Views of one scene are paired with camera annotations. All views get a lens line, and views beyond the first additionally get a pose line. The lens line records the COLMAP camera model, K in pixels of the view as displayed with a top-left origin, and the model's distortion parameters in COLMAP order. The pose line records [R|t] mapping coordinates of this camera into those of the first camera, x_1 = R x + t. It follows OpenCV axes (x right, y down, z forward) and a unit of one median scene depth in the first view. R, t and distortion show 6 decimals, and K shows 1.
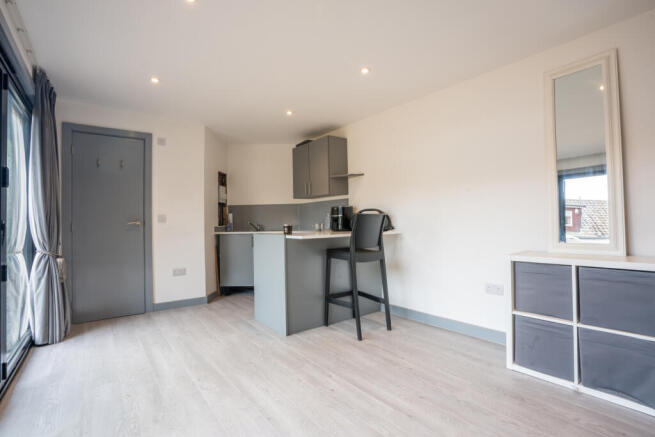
lens RADIAL K [[302.5, 0, 323.3], [0, 302.5, 217.1], [0, 0, 1]] dist [-0.067537, 0.022894]
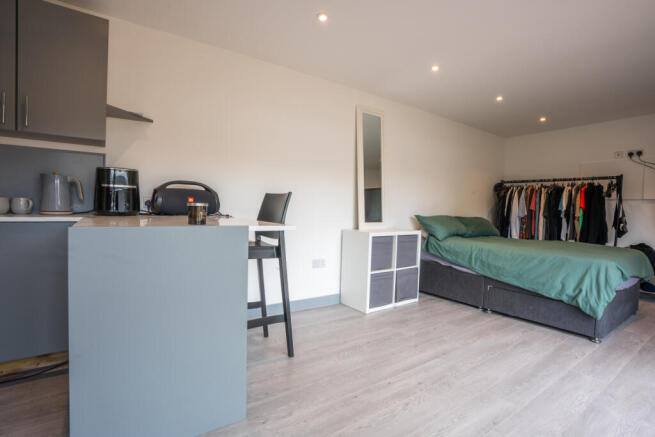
lens RADIAL K [[314.5, 0, 327.8], [0, 314.5, 215.4], [0, 0, 1]] dist [-0.039376, 0.000109]
pose [[0.043220, -0.003570, 0.999059, -0.947846], [-0.050453, 0.998710, 0.005751, 0.052790], [-0.997791, -0.050655, 0.042985, 1.243855]]
